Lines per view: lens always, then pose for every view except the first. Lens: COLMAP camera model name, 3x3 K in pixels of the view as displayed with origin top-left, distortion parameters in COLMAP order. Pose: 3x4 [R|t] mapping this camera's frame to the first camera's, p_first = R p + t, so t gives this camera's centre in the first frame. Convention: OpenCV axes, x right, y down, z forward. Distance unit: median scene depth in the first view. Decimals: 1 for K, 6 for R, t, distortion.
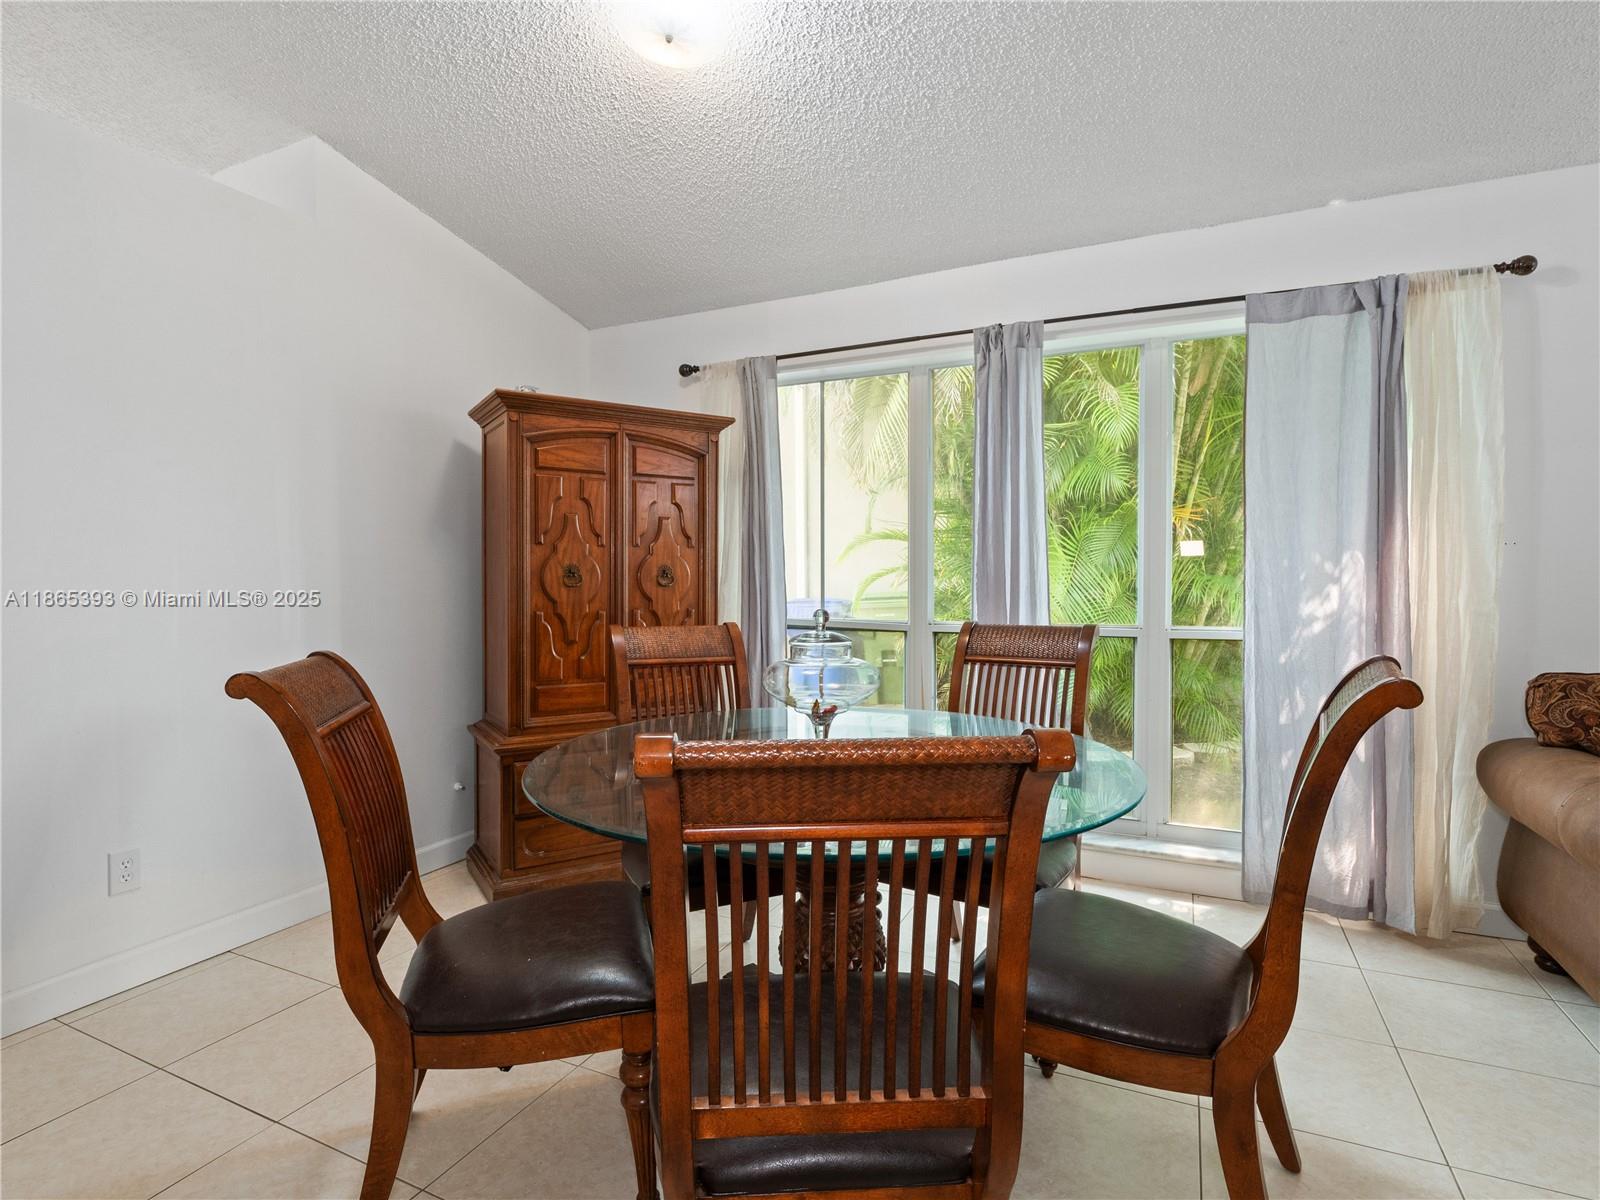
lens RADIAL K [[809.6, 0, 797.7], [0, 809.6, 602.9], [0, 0, 1]] dist [-0.010039, -0.000945]
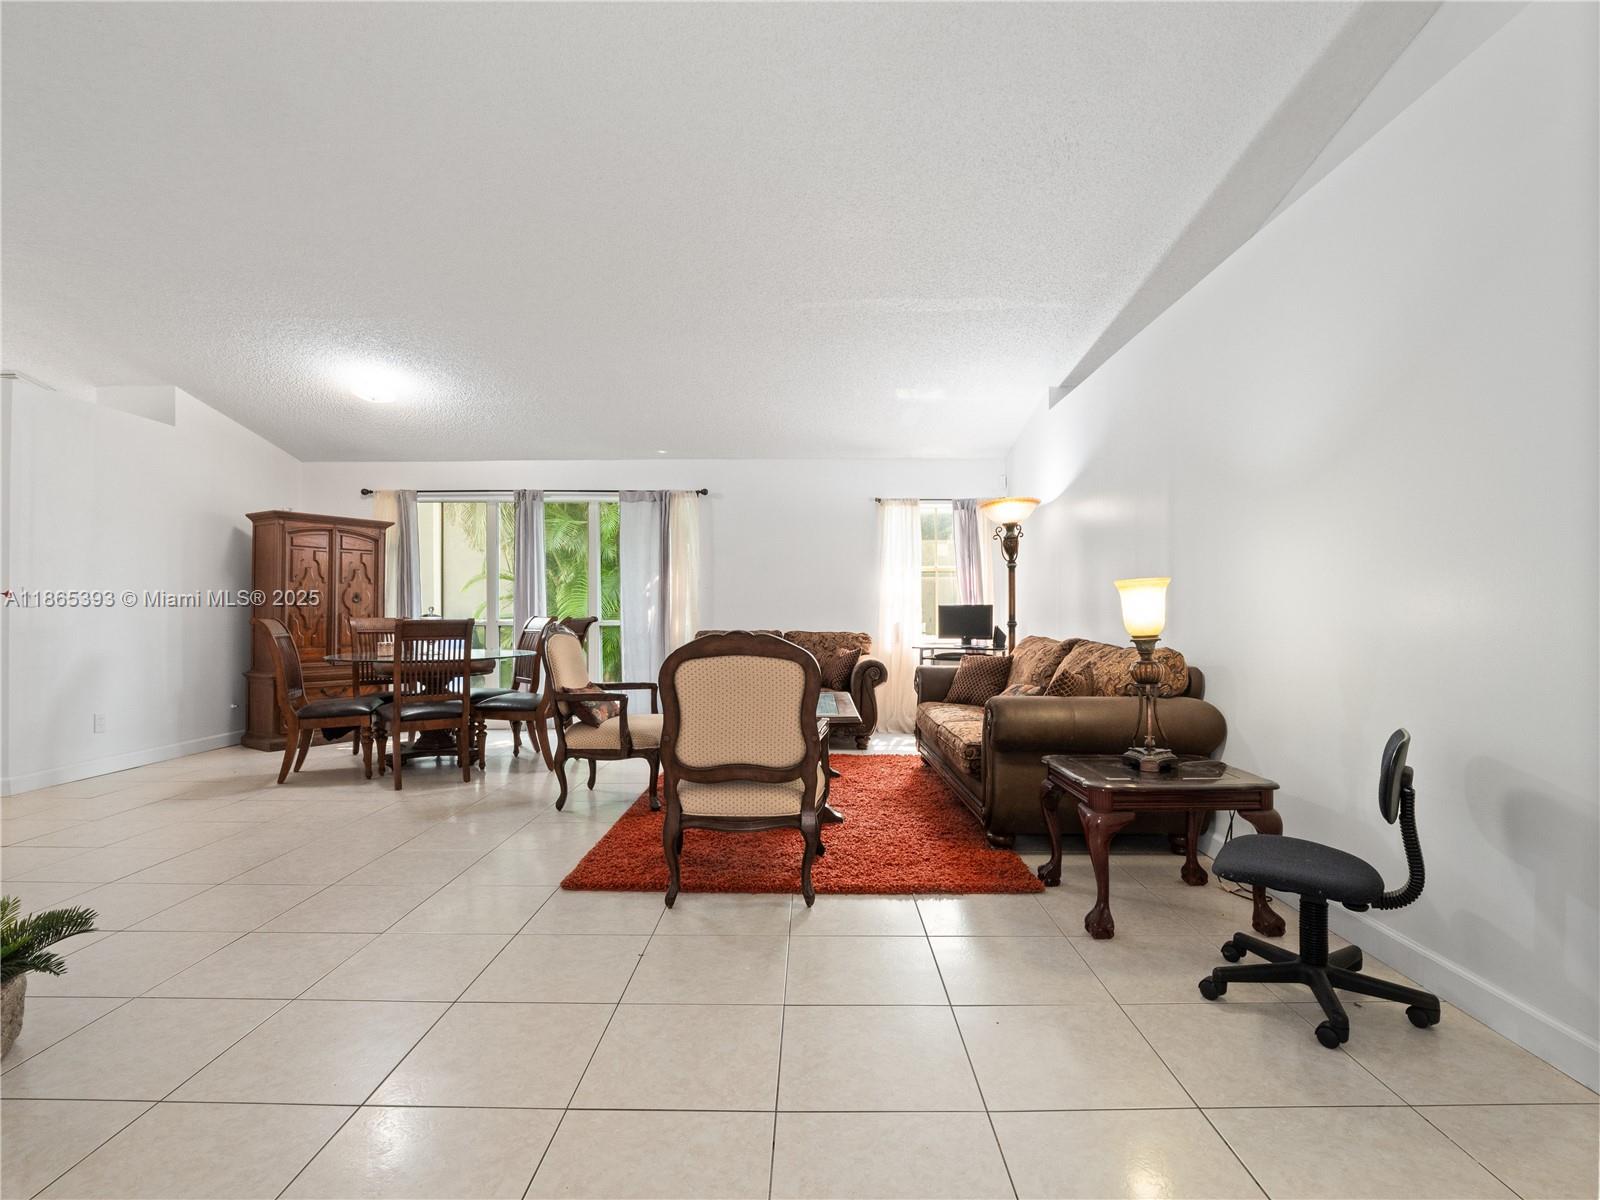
lens RADIAL K [[785.0, 0, 801.0], [0, 785.0, 613.5], [0, 0, 1]] dist [0.004446, -0.019596]
pose [[0.909536, 0.000840, 0.415624, 0.037664], [0.011701, 0.999550, -0.027626, 0.080731], [-0.415460, 0.029989, 0.909117, -1.373925]]
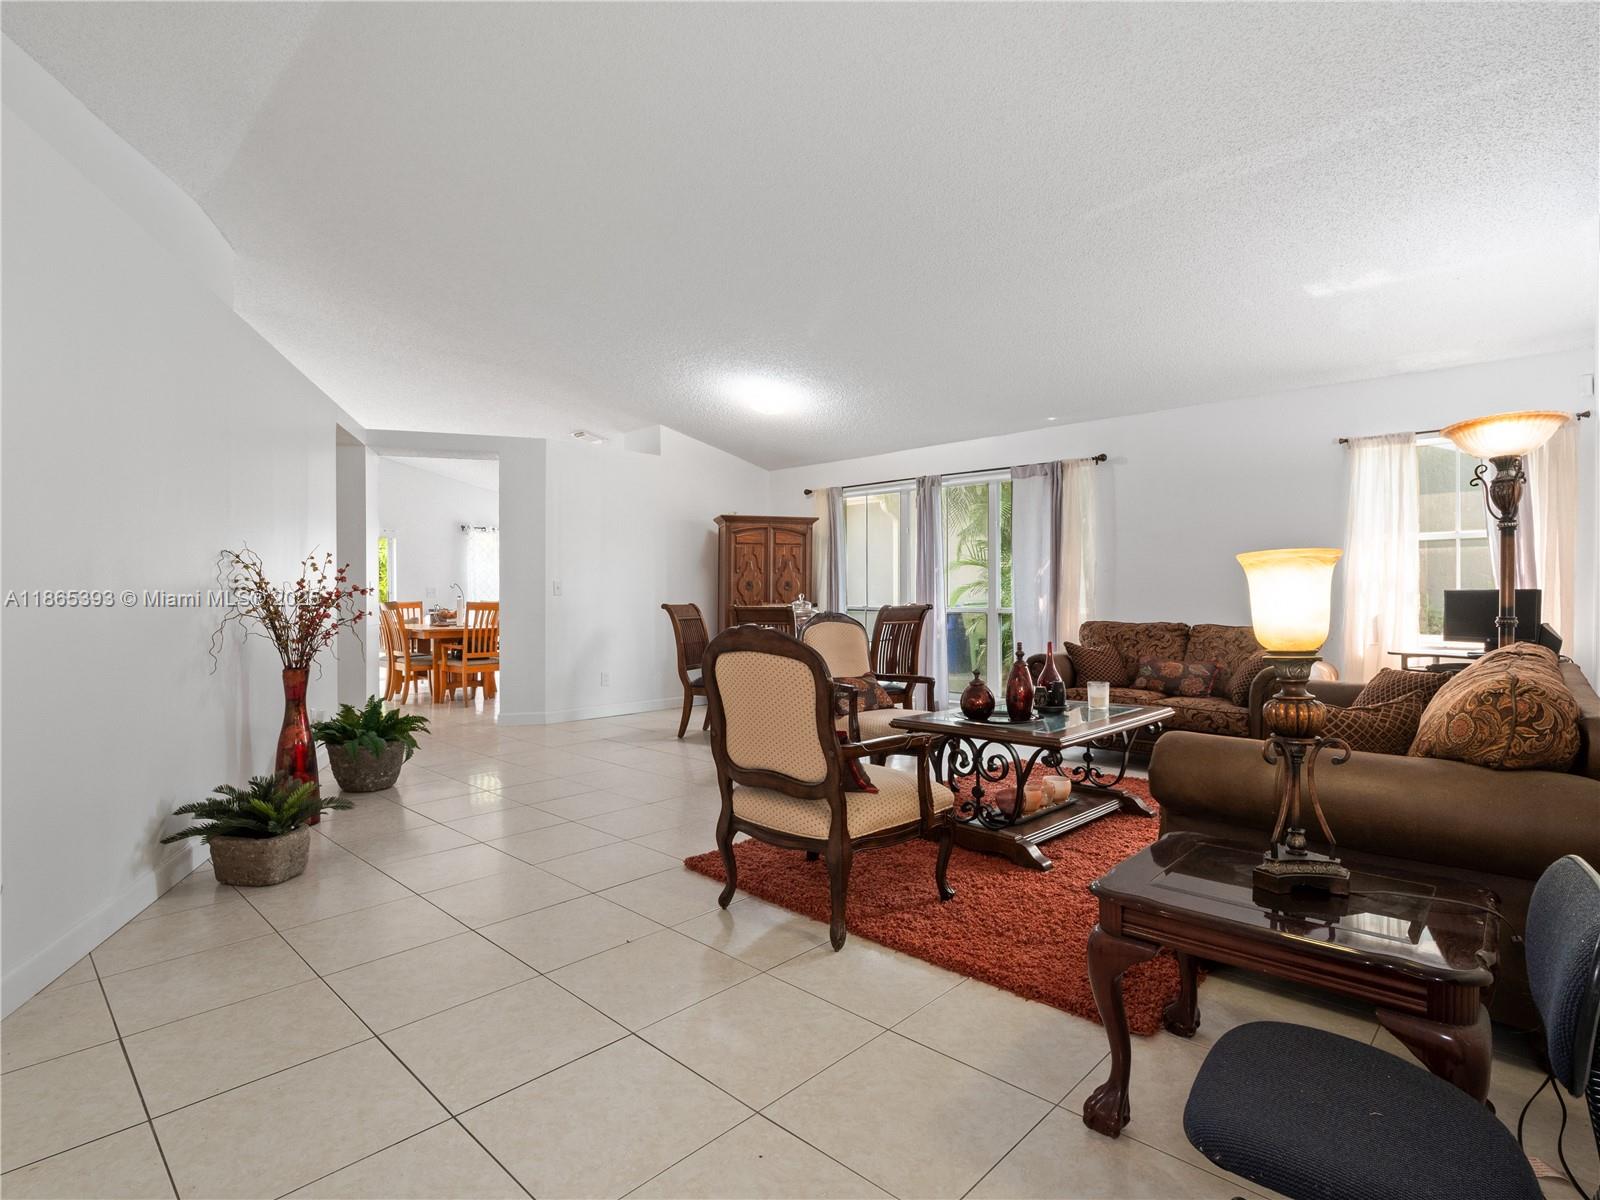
lens RADIAL K [[809.6, 0, 797.7], [0, 809.6, 602.9], [0, 0, 1]] dist [-0.010039, -0.000945]
pose [[0.949136, 0.005193, -0.314824, 0.645818], [-0.012240, 0.999717, -0.020411, 0.069107], [0.314628, 0.023226, 0.948931, -1.316178]]
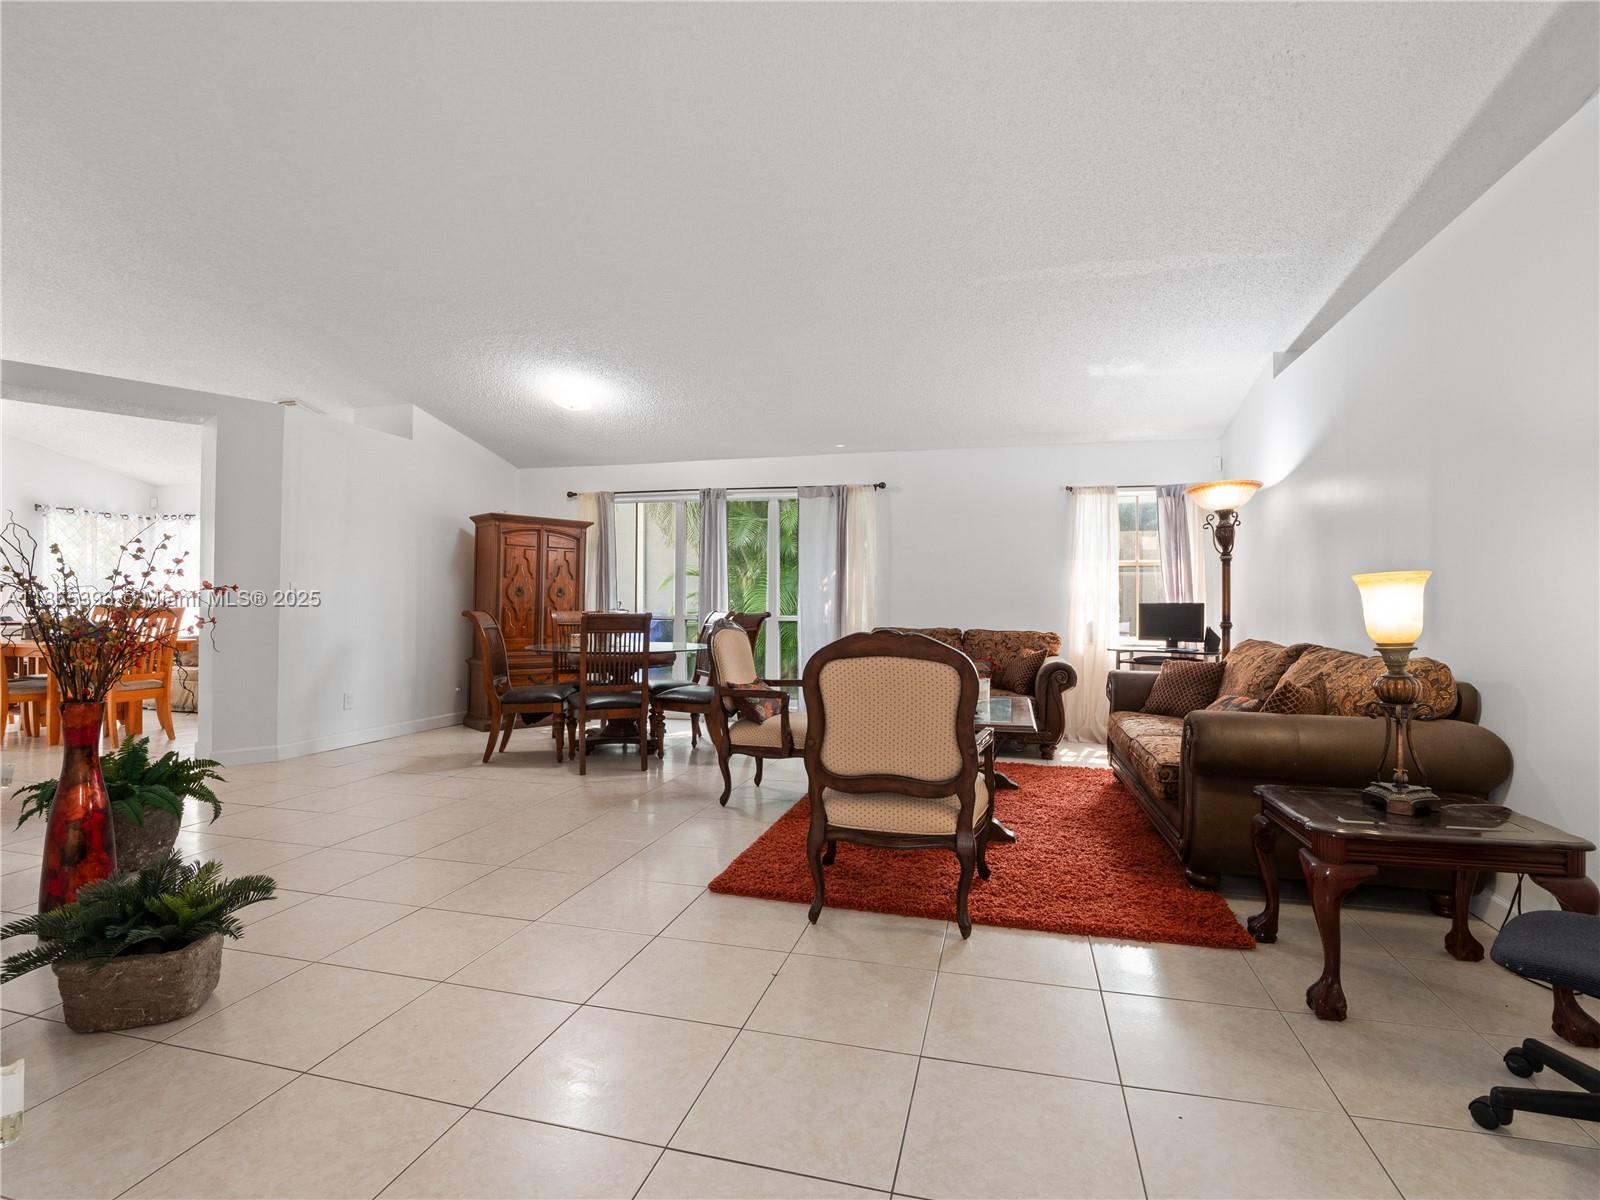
lens RADIAL K [[782.5, 0, 804.0], [0, 782.5, 601.9], [0, 0, 1]] dist [-0.015732, -0.000084]
pose [[0.983116, 0.011566, 0.182616, 0.109466], [-0.004616, 0.999250, -0.038439, 0.077971], [-0.182924, 0.036947, 0.982433, -1.317742]]
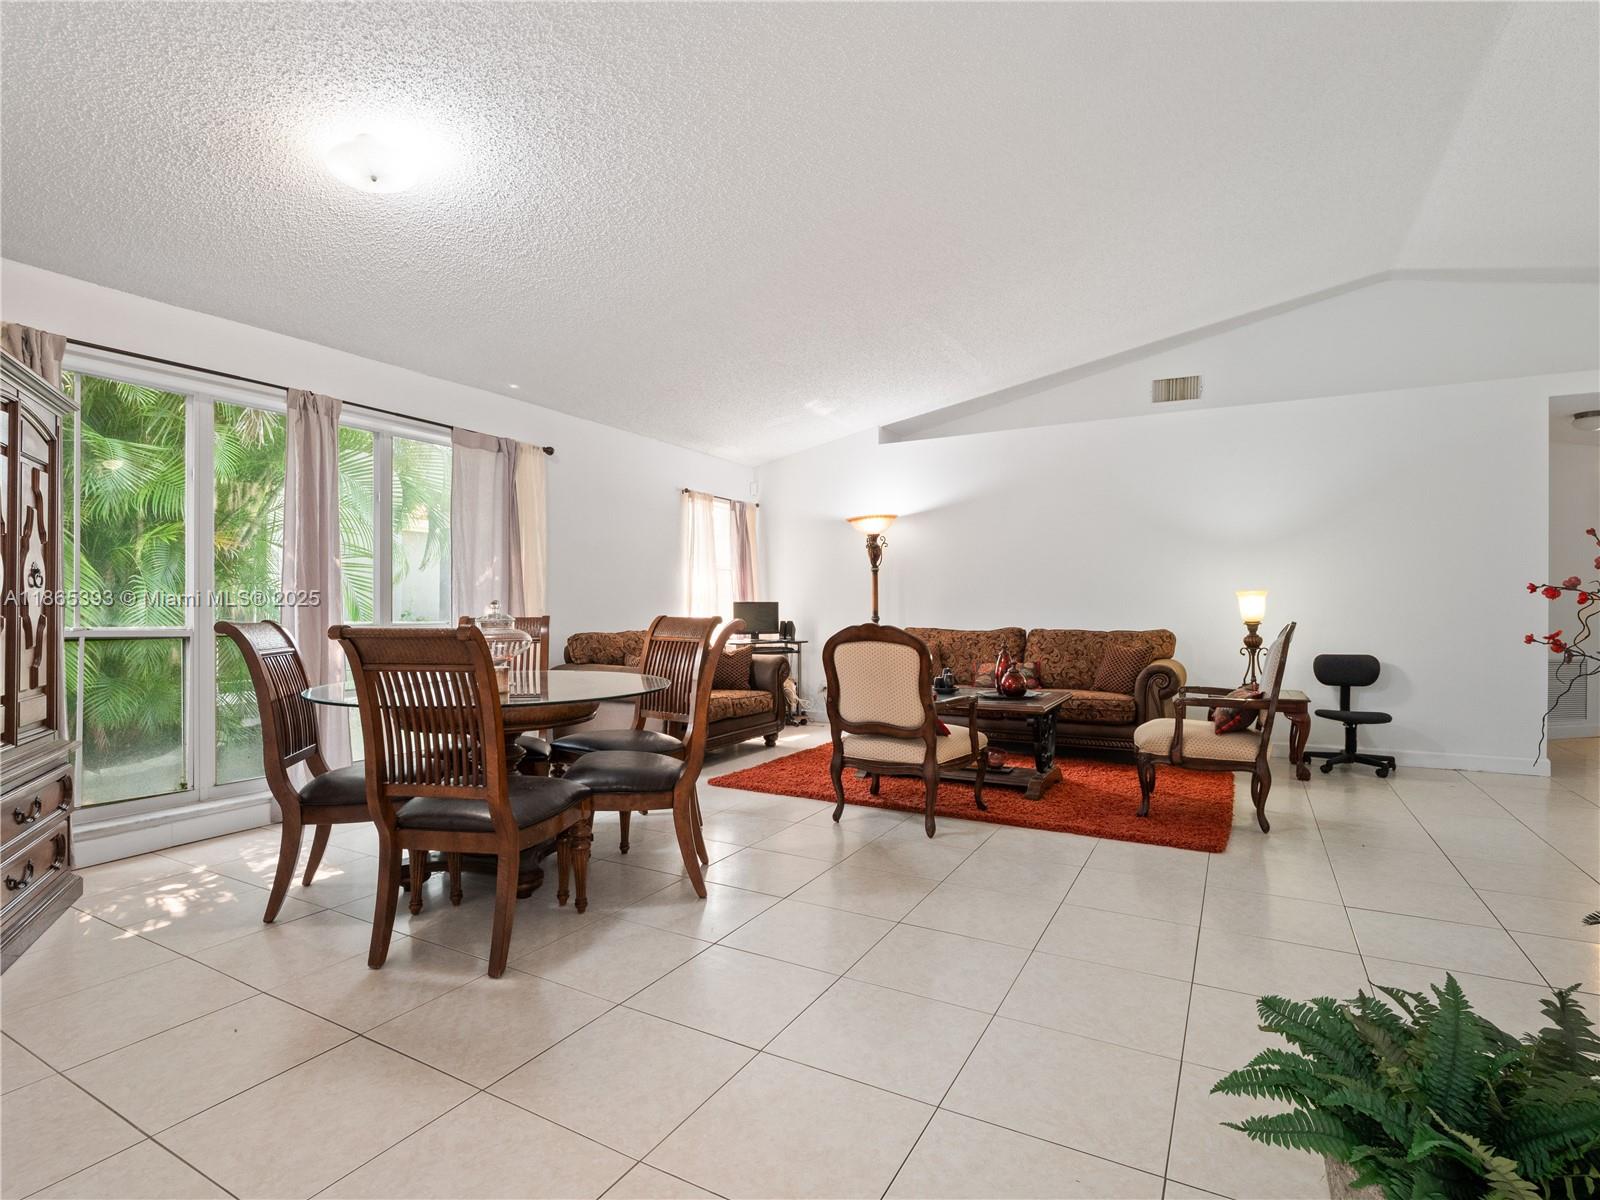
lens RADIAL K [[781.5, 0, 796.7], [0, 781.5, 596.1], [0, 0, 1]] dist [-0.000527, -0.013149]
pose [[0.066493, 0.014171, 0.997686, -0.951813], [0.031007, 0.999387, -0.016262, 0.026891], [-0.997305, 0.032016, 0.066013, 0.157637]]
